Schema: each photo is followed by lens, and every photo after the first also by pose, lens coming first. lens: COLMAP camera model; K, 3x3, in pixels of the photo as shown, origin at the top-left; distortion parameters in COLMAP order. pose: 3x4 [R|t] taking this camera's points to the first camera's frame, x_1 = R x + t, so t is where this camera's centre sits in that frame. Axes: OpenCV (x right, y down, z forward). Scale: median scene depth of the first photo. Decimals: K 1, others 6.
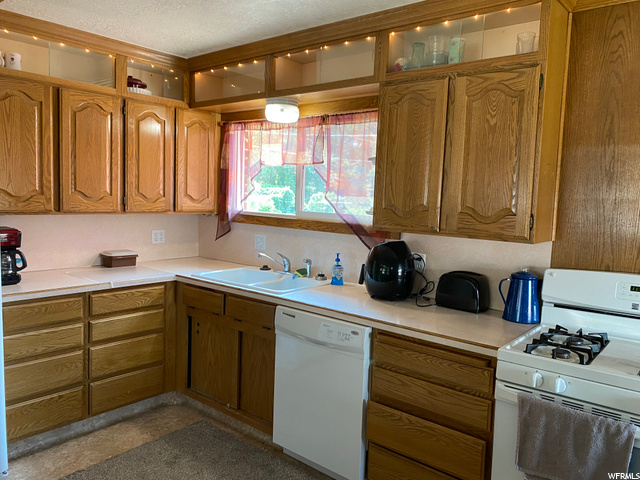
lens RADIAL K [[483.8, 0, 322.1], [0, 483.8, 231.0], [0, 0, 1]] dist [0.067970, -0.095900]
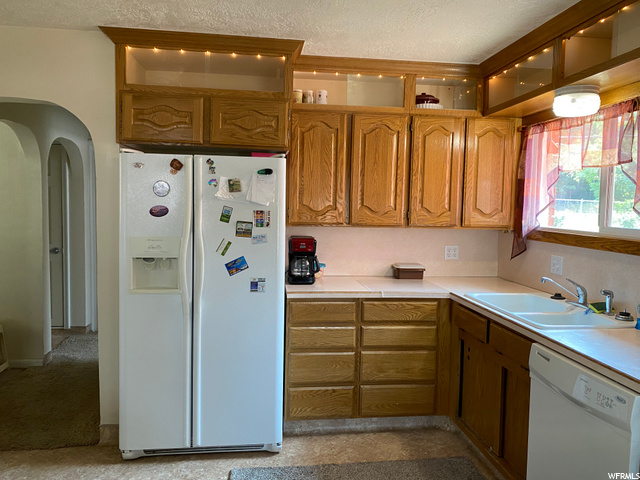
lens RADIAL K [[483.8, 0, 322.1], [0, 483.8, 231.0], [0, 0, 1]] dist [0.067970, -0.095900]
pose [[0.737225, 0.018933, -0.675382, 0.158936], [-0.046731, 0.998642, -0.023016, 0.003964], [0.674029, 0.048529, 0.737109, 0.132579]]
